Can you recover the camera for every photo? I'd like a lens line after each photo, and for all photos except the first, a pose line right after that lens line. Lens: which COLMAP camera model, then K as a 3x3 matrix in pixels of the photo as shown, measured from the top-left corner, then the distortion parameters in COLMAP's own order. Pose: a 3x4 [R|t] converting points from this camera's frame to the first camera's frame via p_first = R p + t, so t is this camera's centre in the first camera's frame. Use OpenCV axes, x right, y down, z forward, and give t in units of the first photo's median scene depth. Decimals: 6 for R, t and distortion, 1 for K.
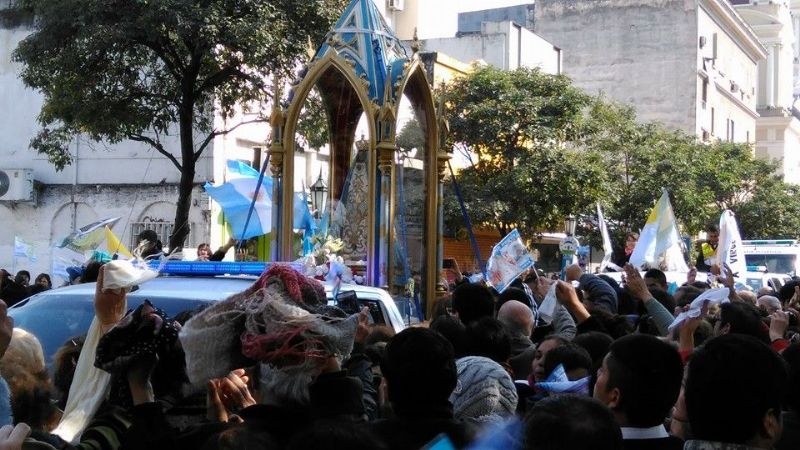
lens RADIAL K [[1220.1, 0, 400.0], [0, 1220.1, 225.0], [0, 0, 1]] dist [0.027801, 0.294011]
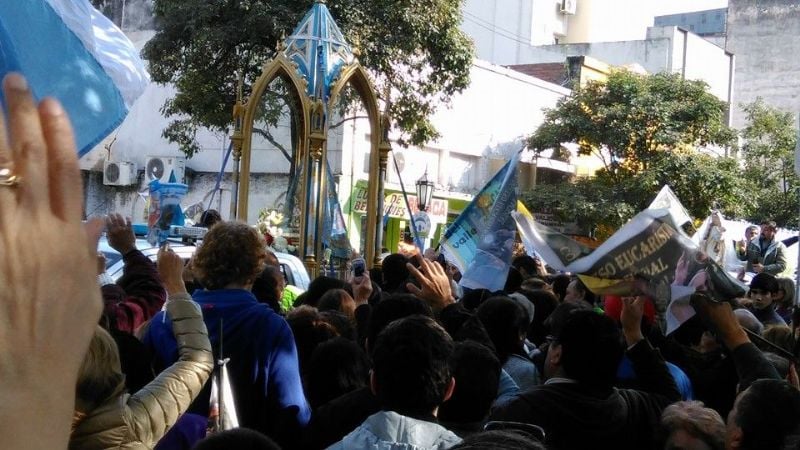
lens RADIAL K [[1220.1, 0, 400.0], [0, 1220.1, 225.0], [0, 0, 1]] dist [0.027801, 0.294011]
pose [[0.983487, 0.039762, -0.176555, 0.077074], [-0.039954, 0.999198, 0.002469, 0.004113], [0.176512, 0.004626, 0.984288, -0.039960]]
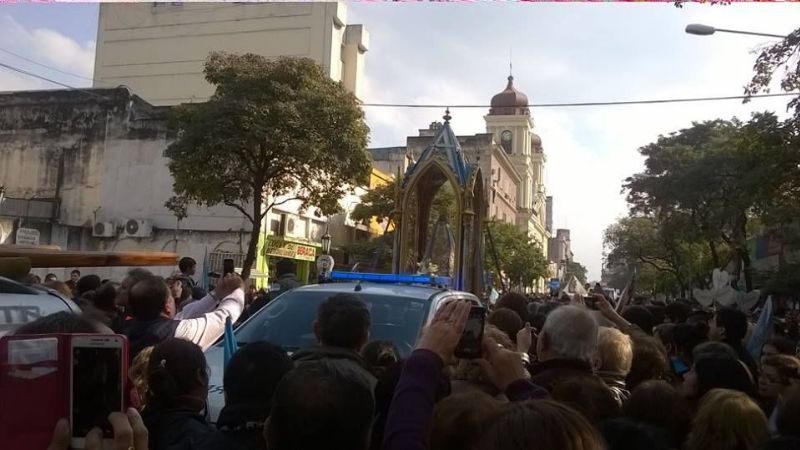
lens RADIAL K [[652.6, 0, 400.0], [0, 652.6, 225.0], [0, 0, 1]] dist [0.007601, 0.004827]
pose [[0.990380, 0.048460, 0.129608, -0.062379], [-0.040866, 0.997324, -0.060628, 0.003745], [-0.132199, 0.054748, 0.989710, 0.026678]]
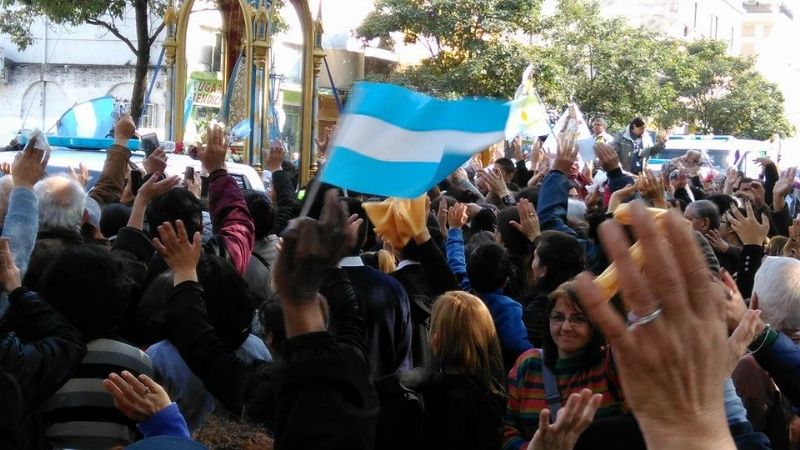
lens RADIAL K [[1220.1, 0, 400.0], [0, 1220.1, 225.0], [0, 0, 1]] dist [0.027801, 0.294011]
pose [[0.999615, 0.027473, 0.003917, 0.033735], [-0.027717, 0.995340, 0.092362, -0.001122], [-0.001361, -0.092435, 0.995718, -0.049409]]
